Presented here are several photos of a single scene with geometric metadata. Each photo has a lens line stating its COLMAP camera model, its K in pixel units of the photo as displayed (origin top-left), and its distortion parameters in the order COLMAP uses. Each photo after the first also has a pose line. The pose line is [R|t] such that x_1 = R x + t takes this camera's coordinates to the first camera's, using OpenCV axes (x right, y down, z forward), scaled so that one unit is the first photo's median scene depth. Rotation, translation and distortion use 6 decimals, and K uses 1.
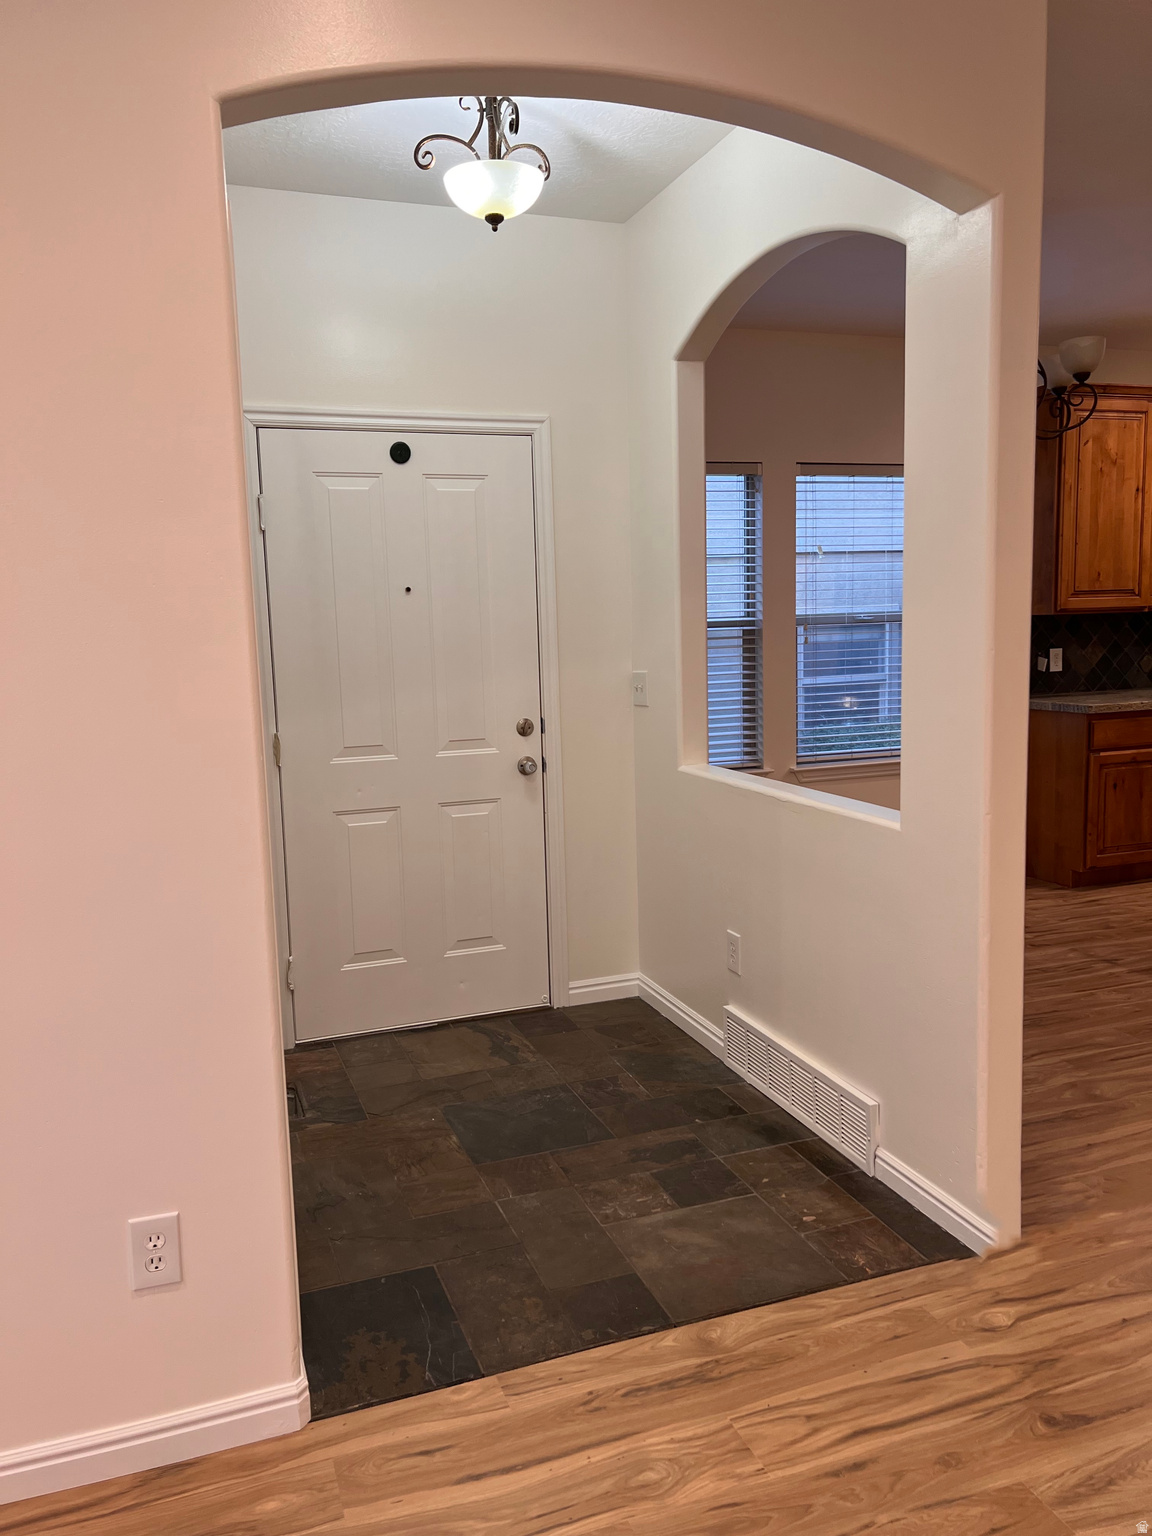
lens RADIAL K [[1127.6, 0, 576.0], [0, 1127.6, 768.0], [0, 0, 1]] dist [0.074084, -0.154485]
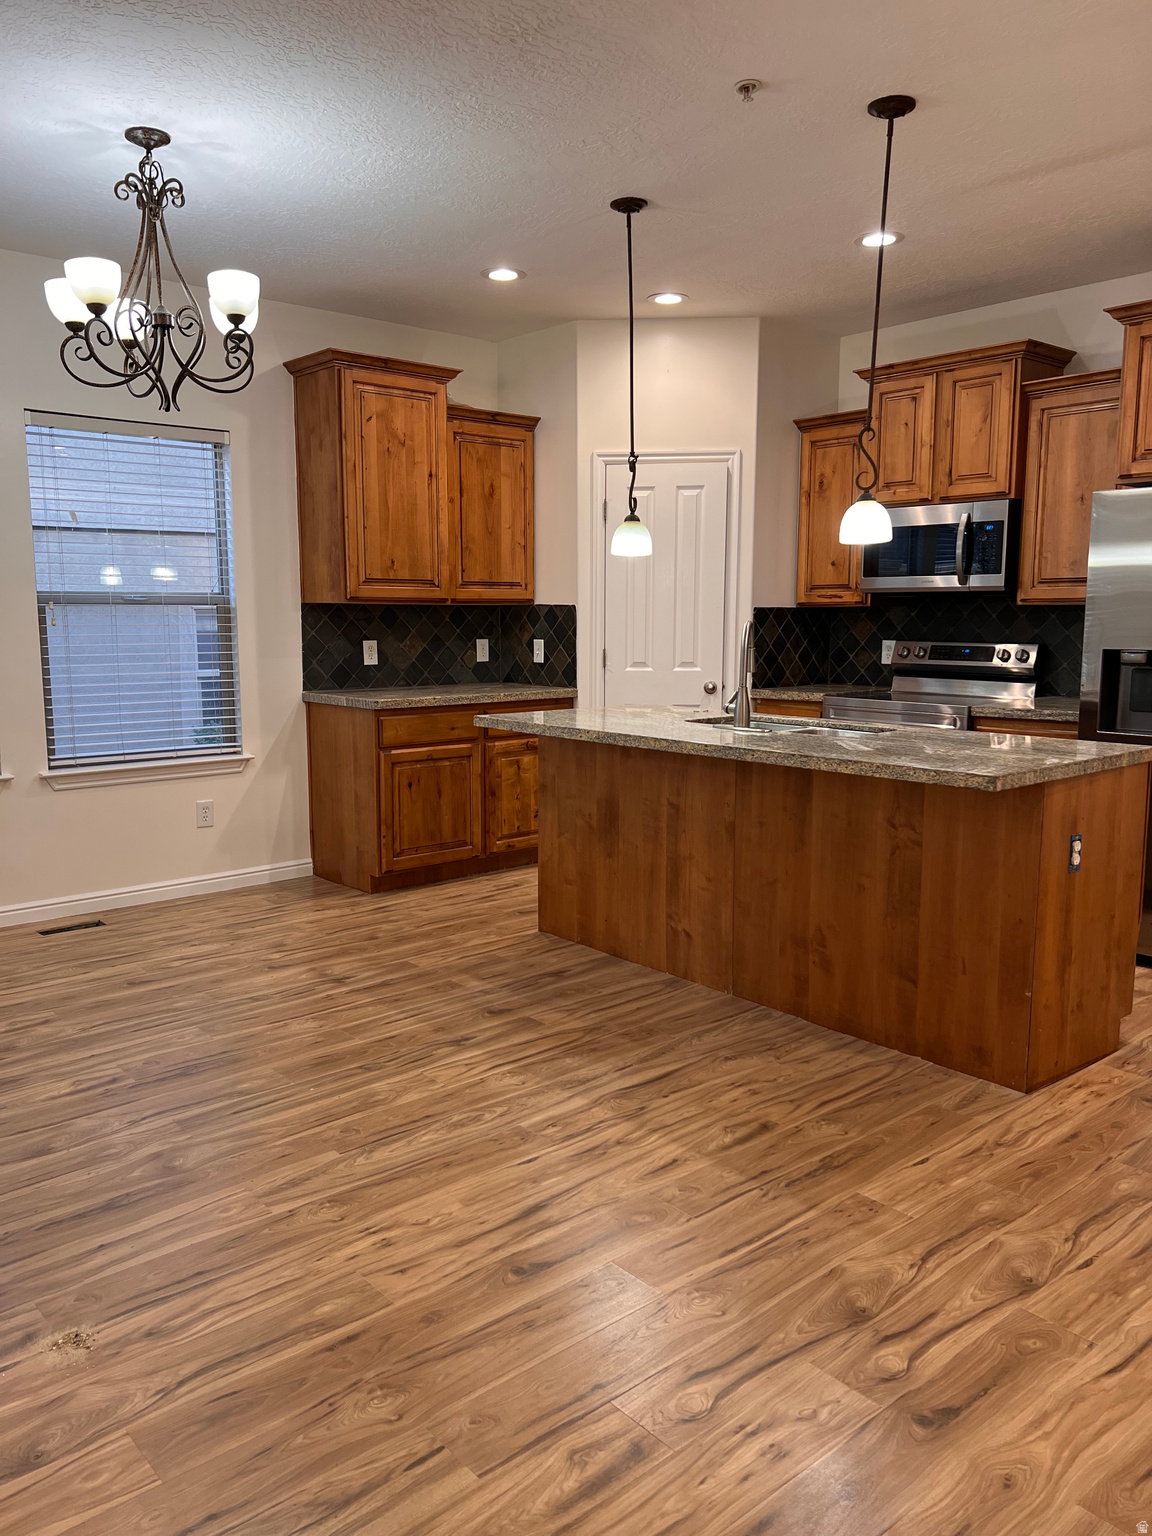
lens RADIAL K [[1127.6, 0, 576.0], [0, 1127.6, 768.0], [0, 0, 1]] dist [0.074084, -0.154485]
pose [[0.926614, -0.021069, 0.375424, 0.248386], [0.019834, 0.999778, 0.007155, -0.002407], [-0.375491, 0.000816, 0.926825, 0.069832]]
